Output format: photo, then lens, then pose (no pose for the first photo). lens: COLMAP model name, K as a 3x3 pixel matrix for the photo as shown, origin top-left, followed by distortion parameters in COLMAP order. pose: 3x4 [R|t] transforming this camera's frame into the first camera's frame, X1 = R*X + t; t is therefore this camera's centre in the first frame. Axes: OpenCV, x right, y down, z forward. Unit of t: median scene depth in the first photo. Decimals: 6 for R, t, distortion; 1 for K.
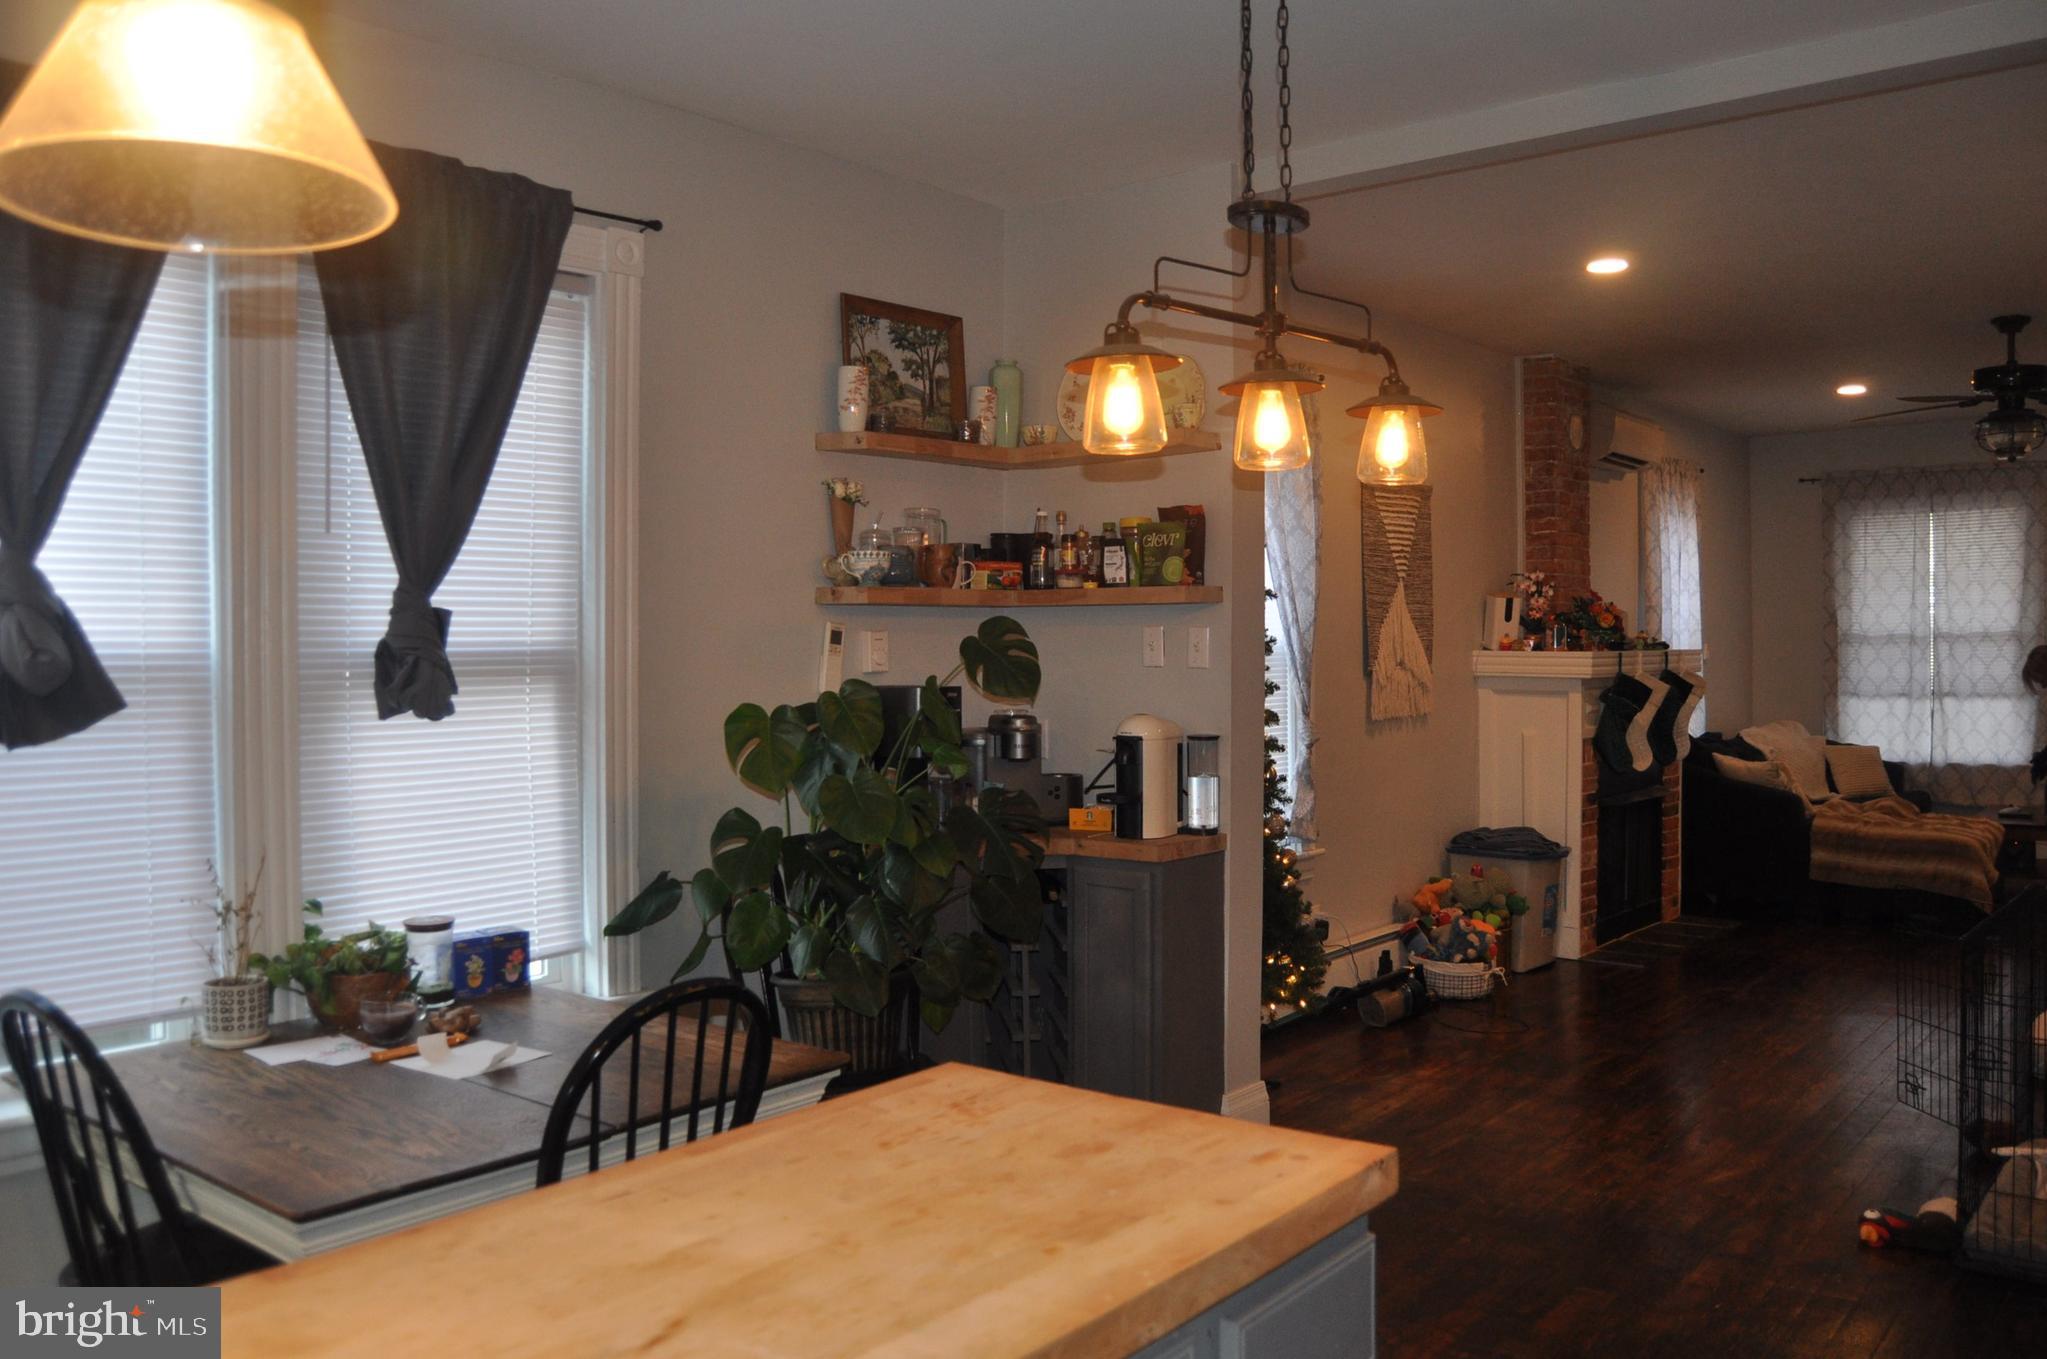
lens RADIAL K [[1618.2, 0, 1023.5], [0, 1618.2, 679.5], [0, 0, 1]] dist [-0.063498, -0.000160]
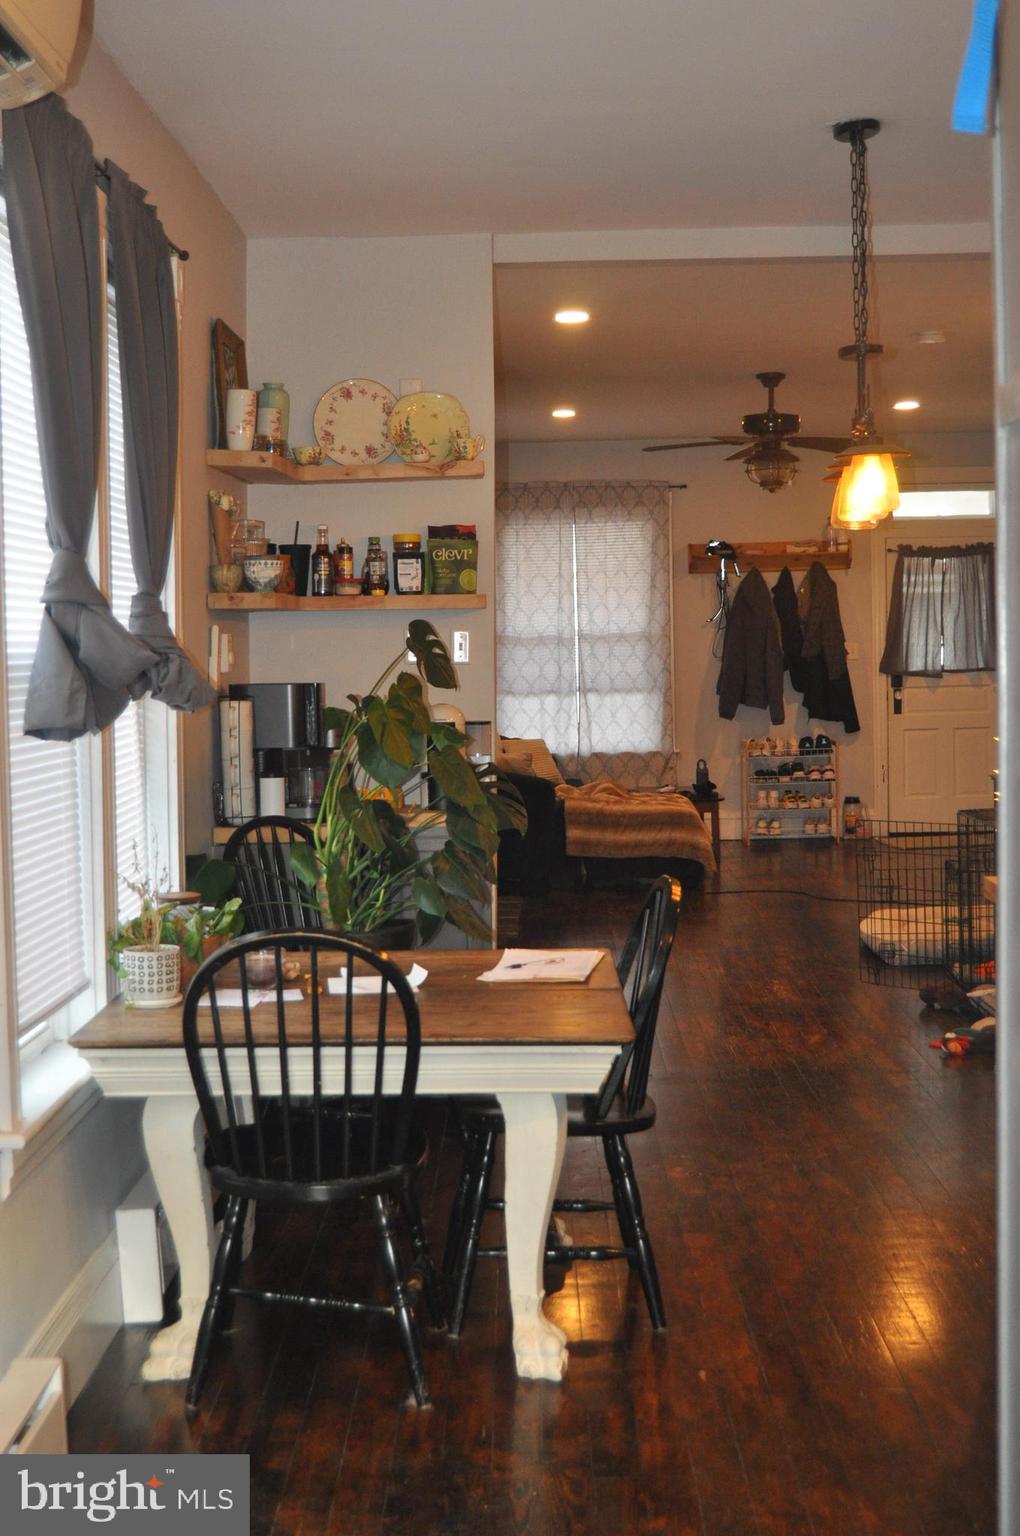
lens RADIAL K [[1973.8, 0, 510.0], [0, 1973.8, 768.0], [0, 0, 1]] dist [-0.094631, -0.008034]
pose [[0.799199, -0.045684, 0.599327, -0.289274], [0.024698, 0.998761, 0.043195, 0.002813], [-0.600558, -0.019719, 0.799338, -0.064471]]
